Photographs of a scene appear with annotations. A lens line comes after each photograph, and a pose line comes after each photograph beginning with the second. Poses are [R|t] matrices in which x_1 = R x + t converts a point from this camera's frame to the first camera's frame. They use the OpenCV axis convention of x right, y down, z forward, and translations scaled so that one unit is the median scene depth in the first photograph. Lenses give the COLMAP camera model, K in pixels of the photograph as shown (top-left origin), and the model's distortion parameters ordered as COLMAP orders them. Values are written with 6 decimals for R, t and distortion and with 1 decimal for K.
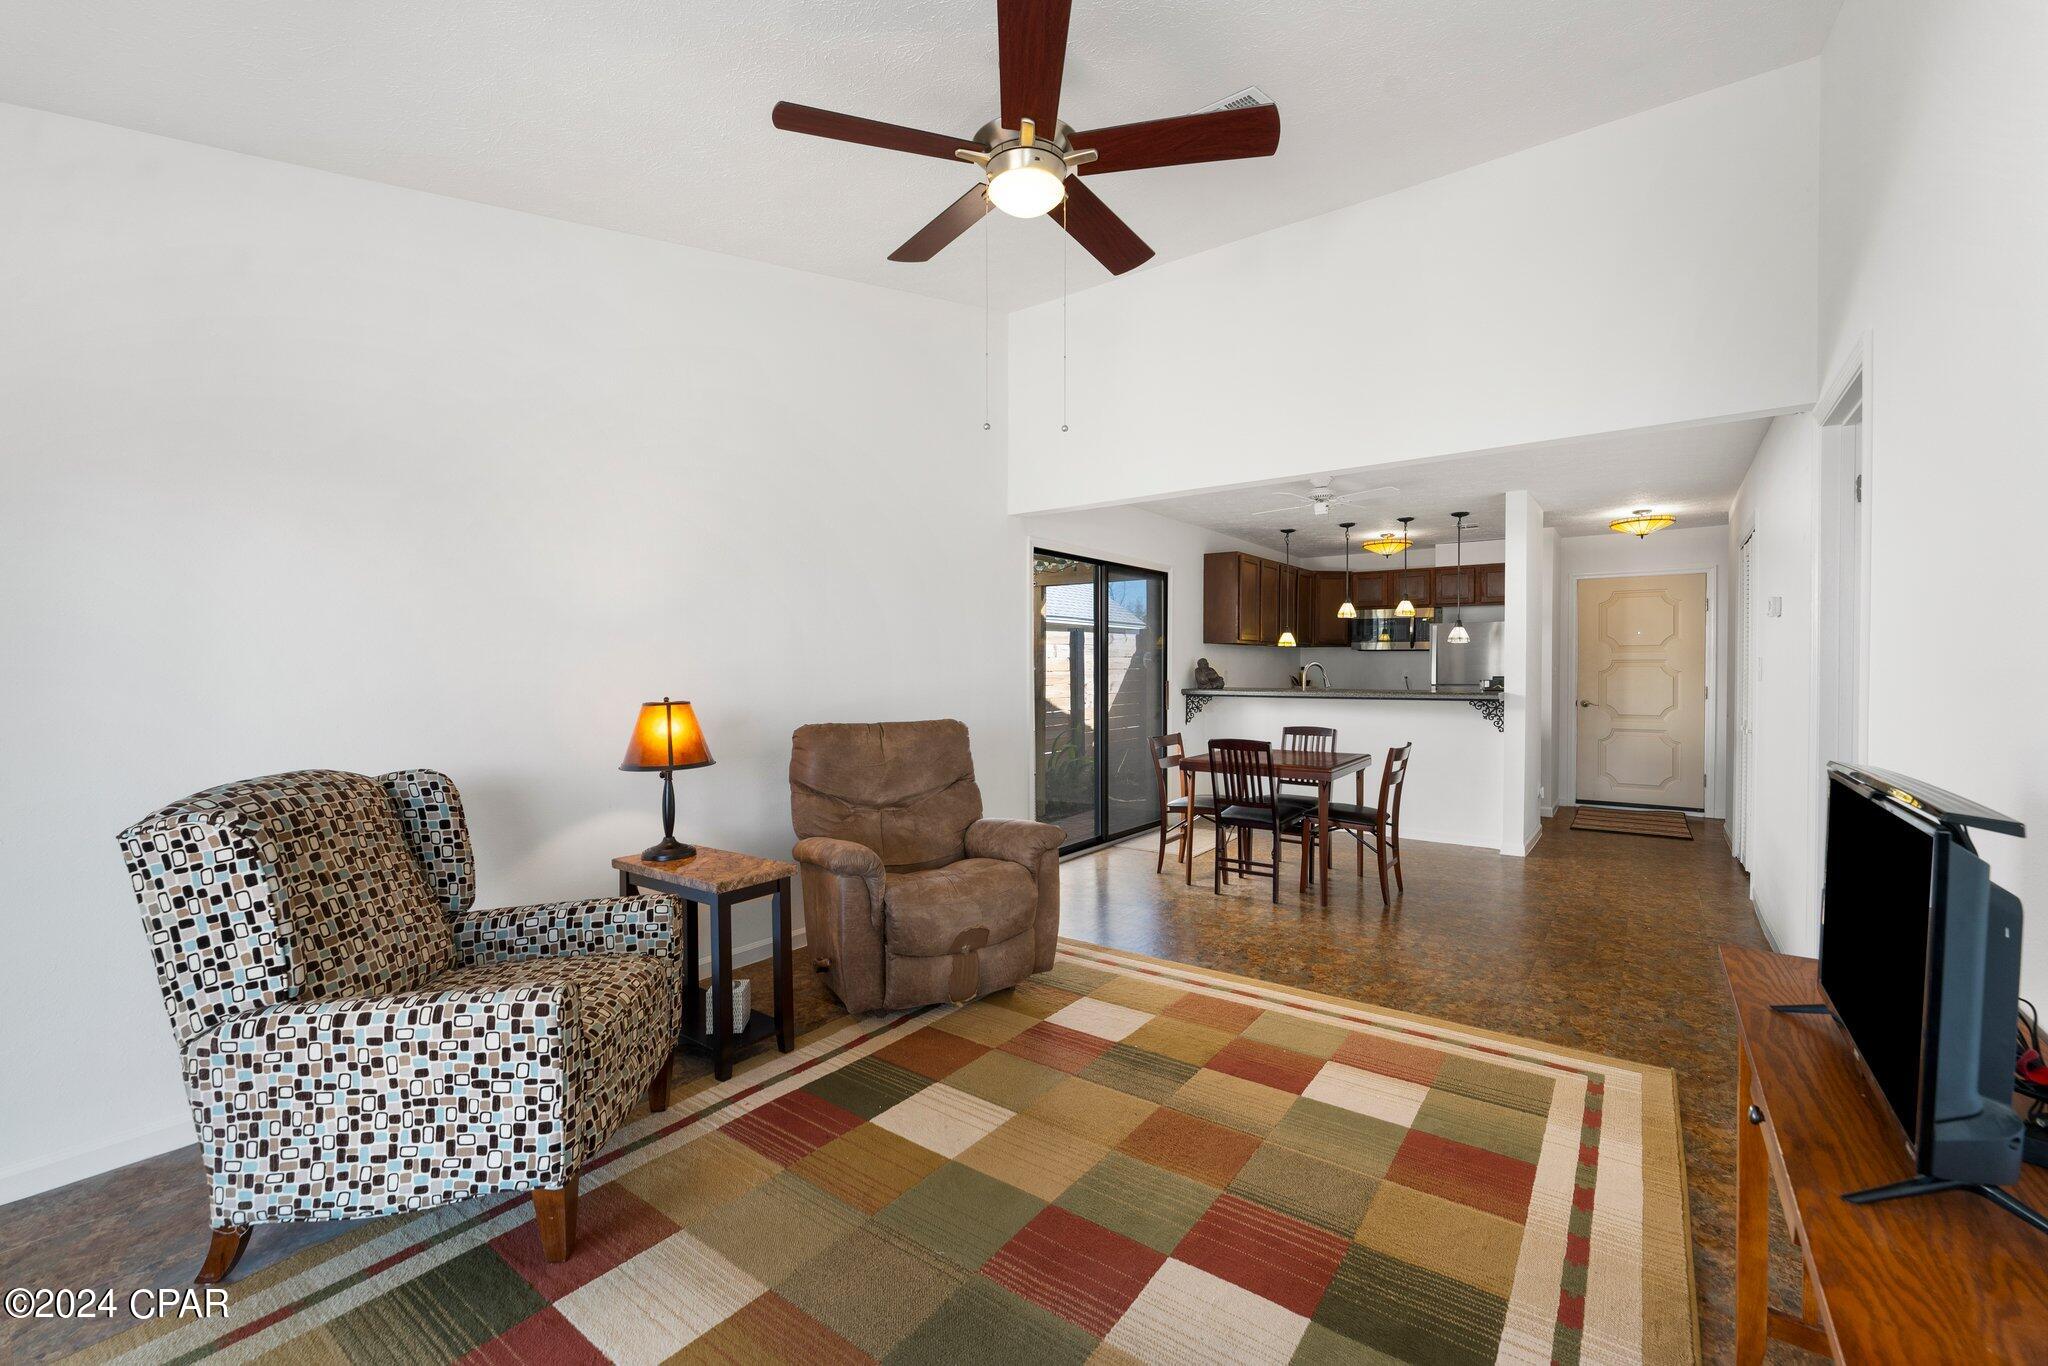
lens RADIAL K [[837.3, 0, 1023.0], [0, 837.3, 678.4], [0, 0, 1]] dist [-0.012056, 0.000096]
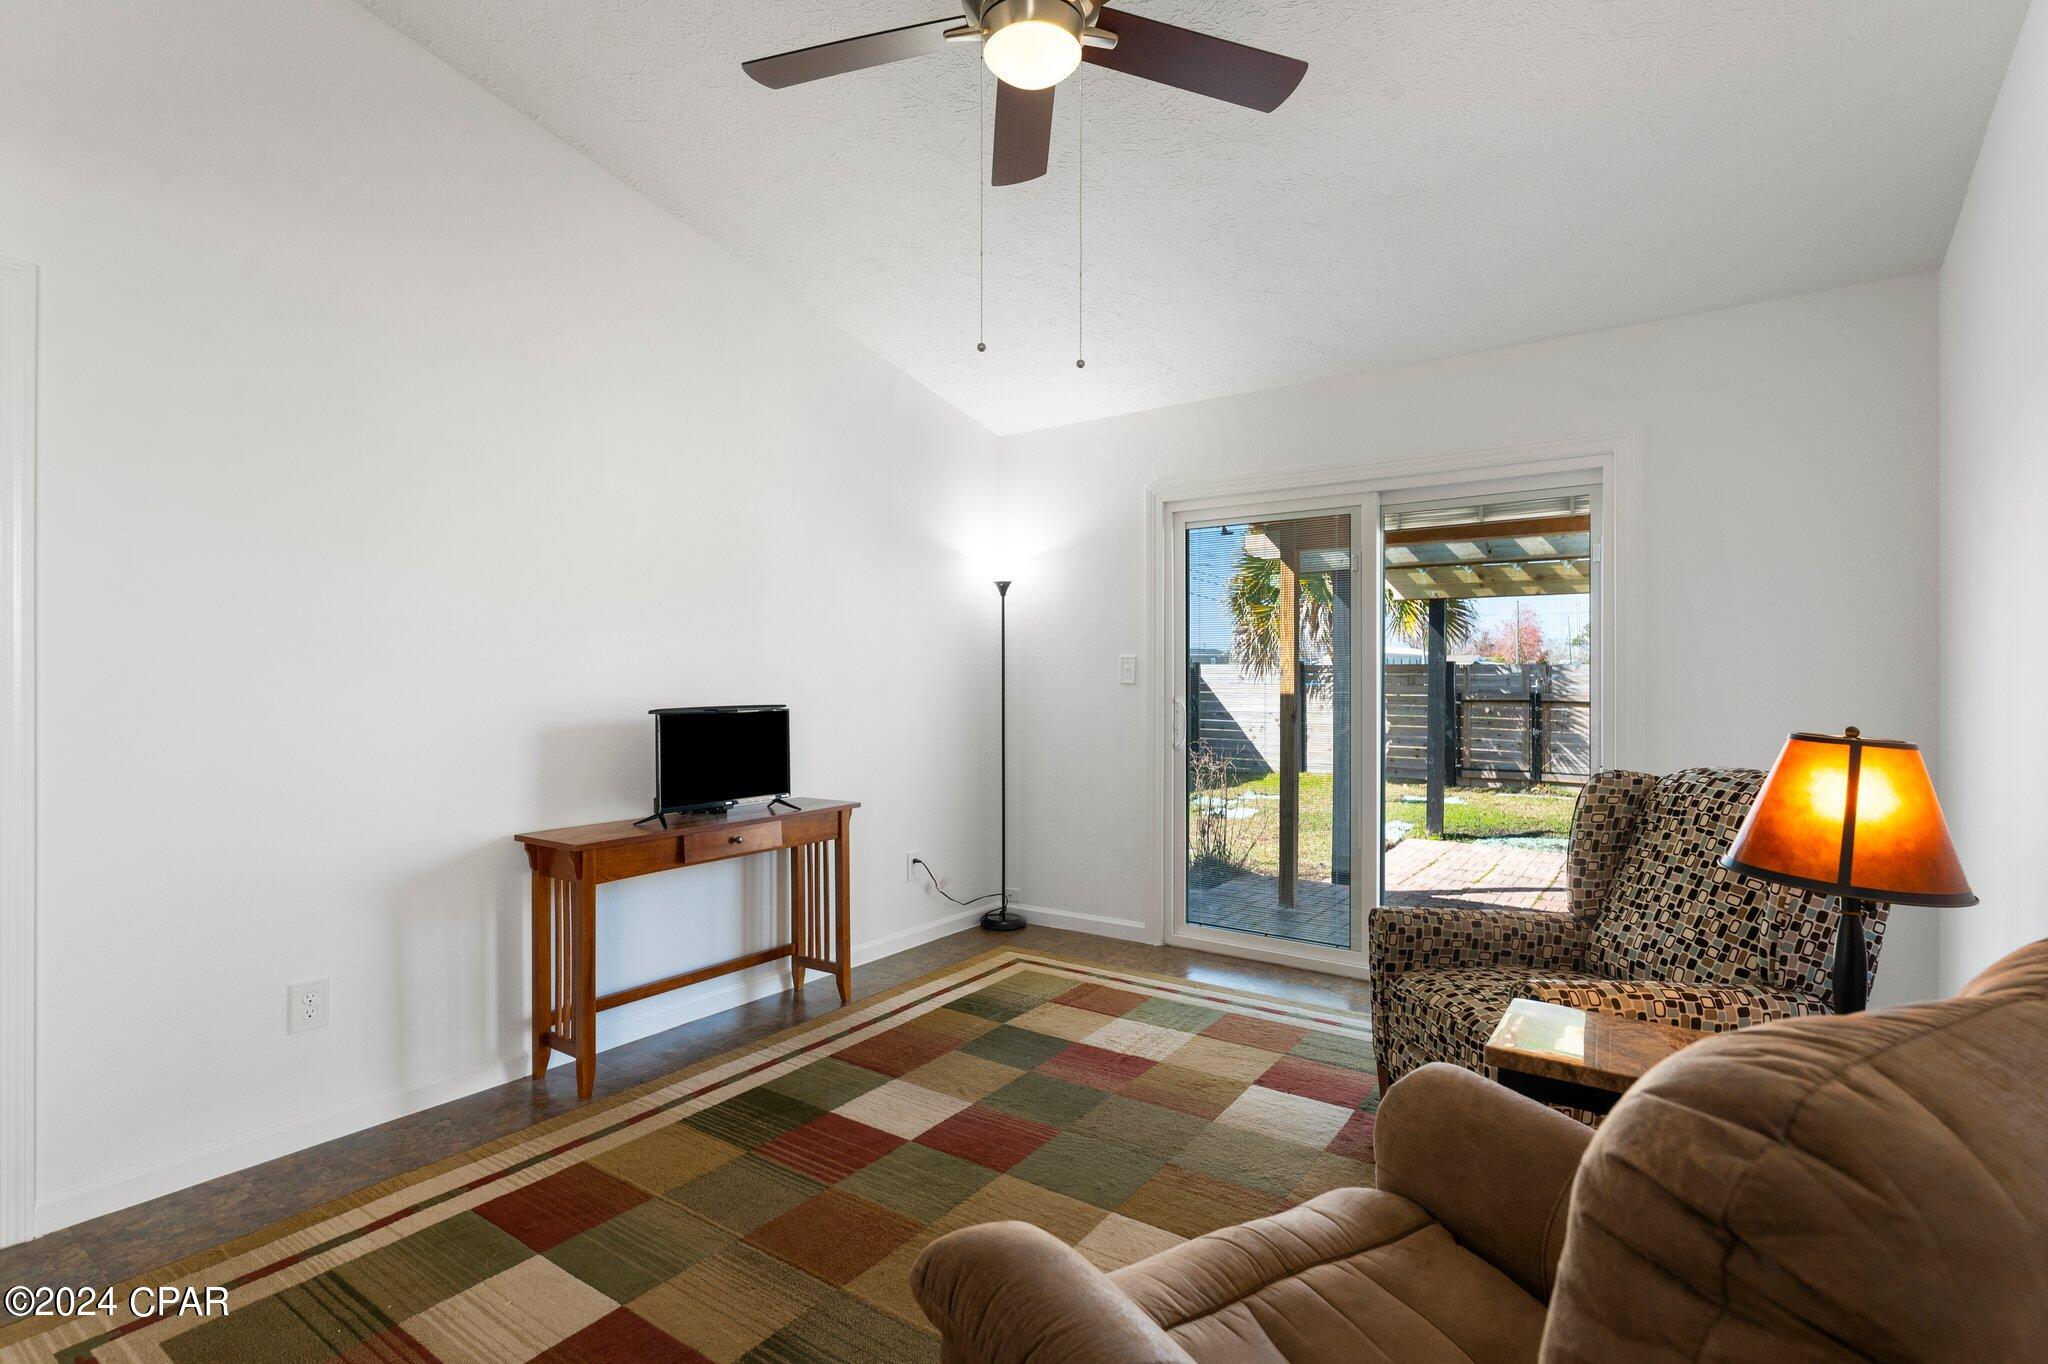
lens RADIAL K [[980.5, 0, 1031.2], [0, 980.5, 679.1], [0, 0, 1]] dist [-0.001861, -0.000414]
pose [[-0.999358, 0.002663, -0.035718, 0.013563], [0.002043, 0.999847, 0.017401, -0.006011], [0.035759, 0.017317, -0.999210, 0.713934]]
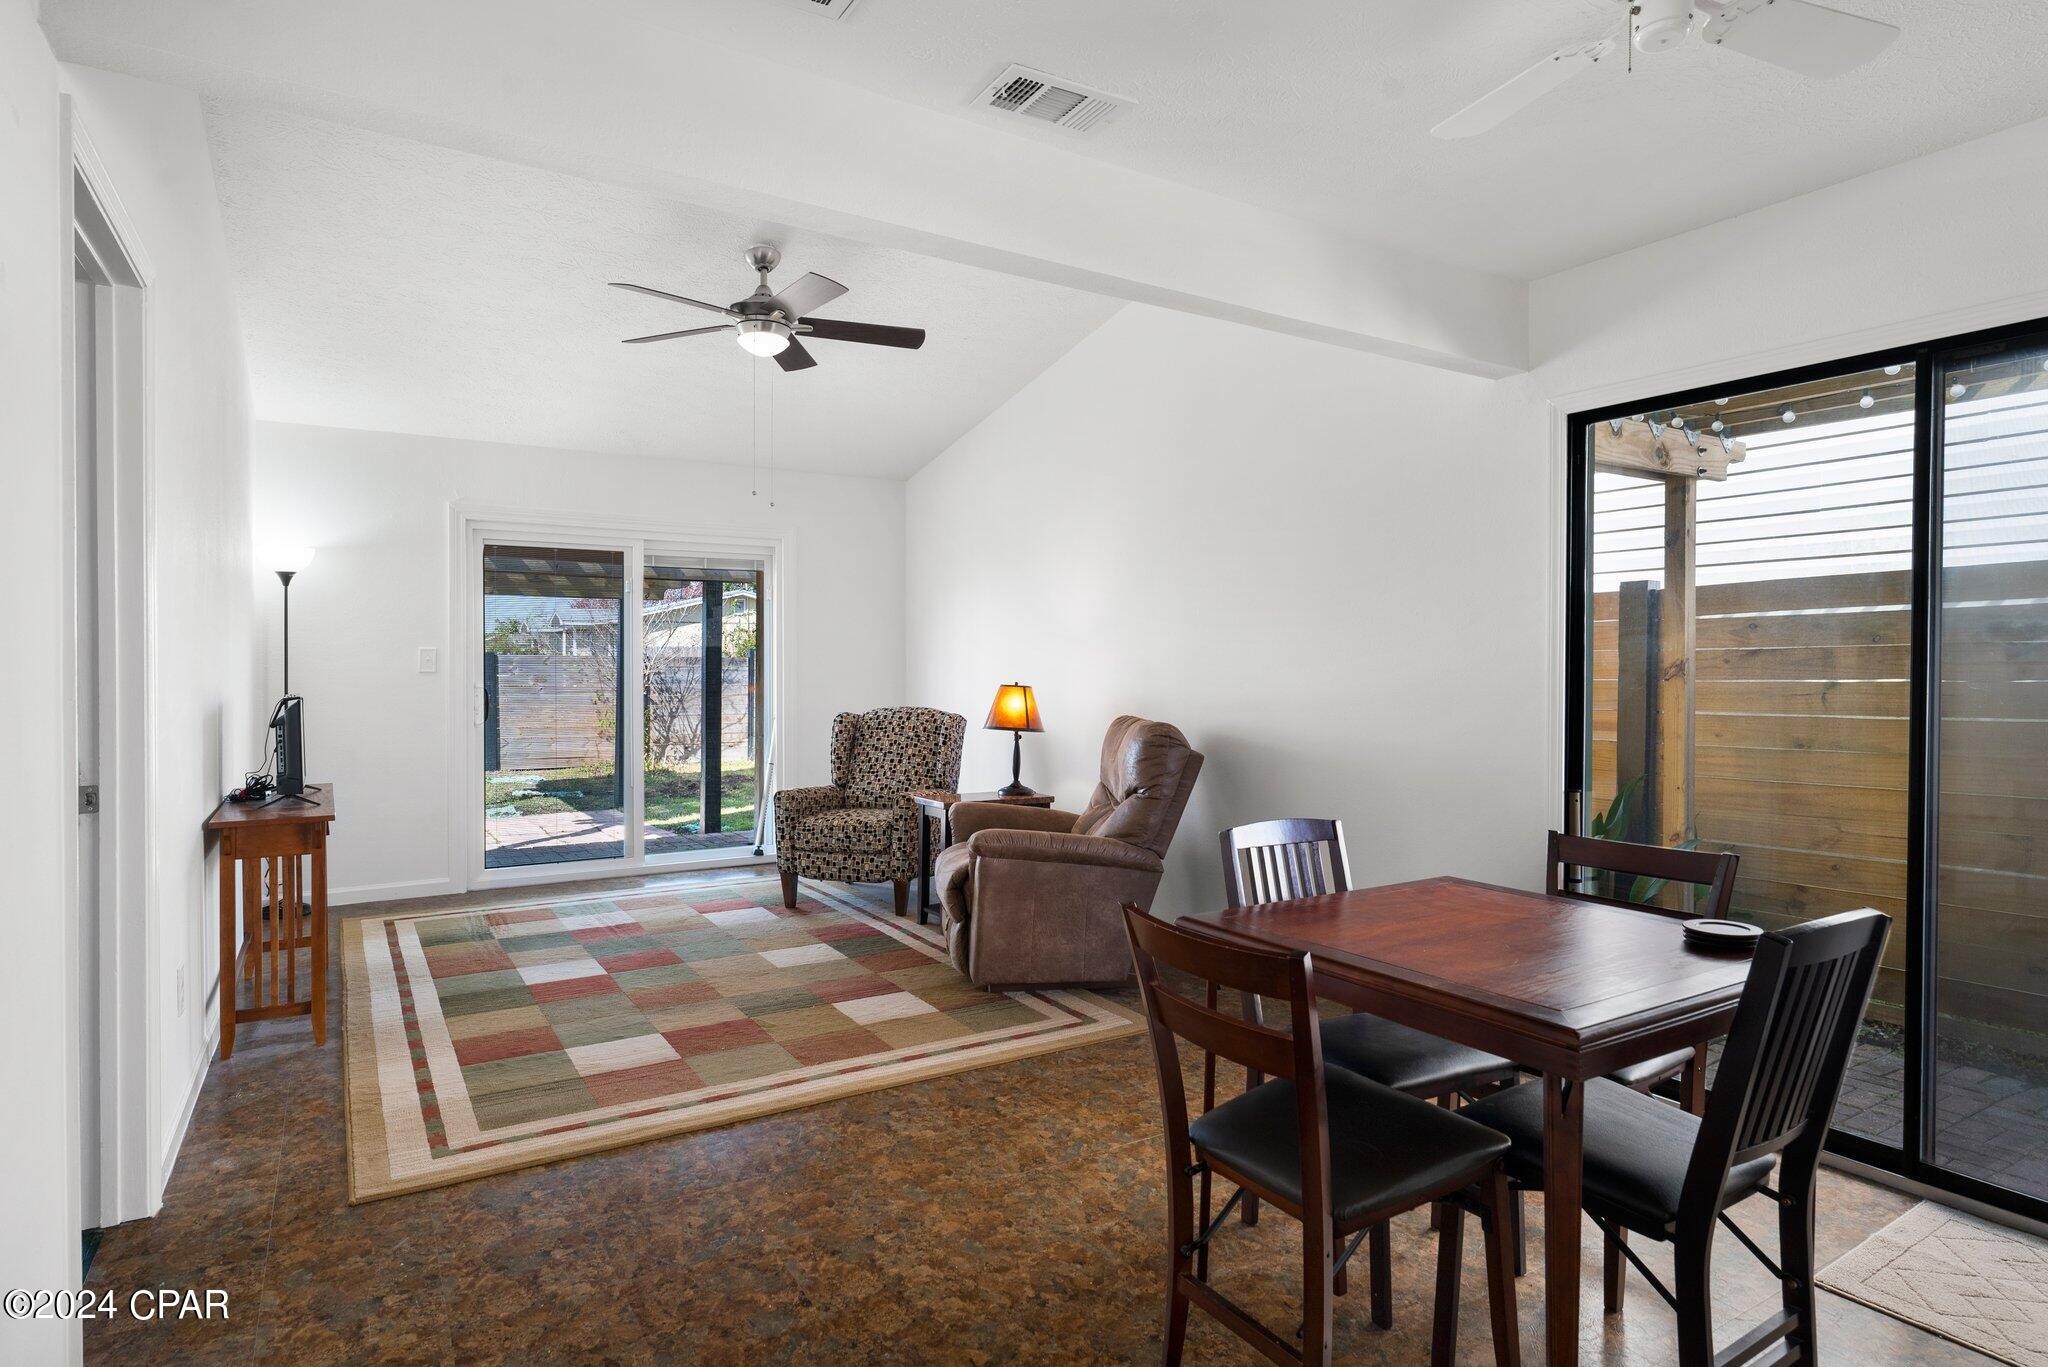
lens RADIAL K [[1101.9, 0, 1028.6], [0, 1101.9, 679.3], [0, 0, 1]] dist [0.002086, -0.002466]
pose [[-0.360912, 0.013241, -0.932506, 0.622801], [-0.012268, 0.999745, 0.018944, -0.008127], [0.932519, 0.018277, -0.360658, 0.804372]]
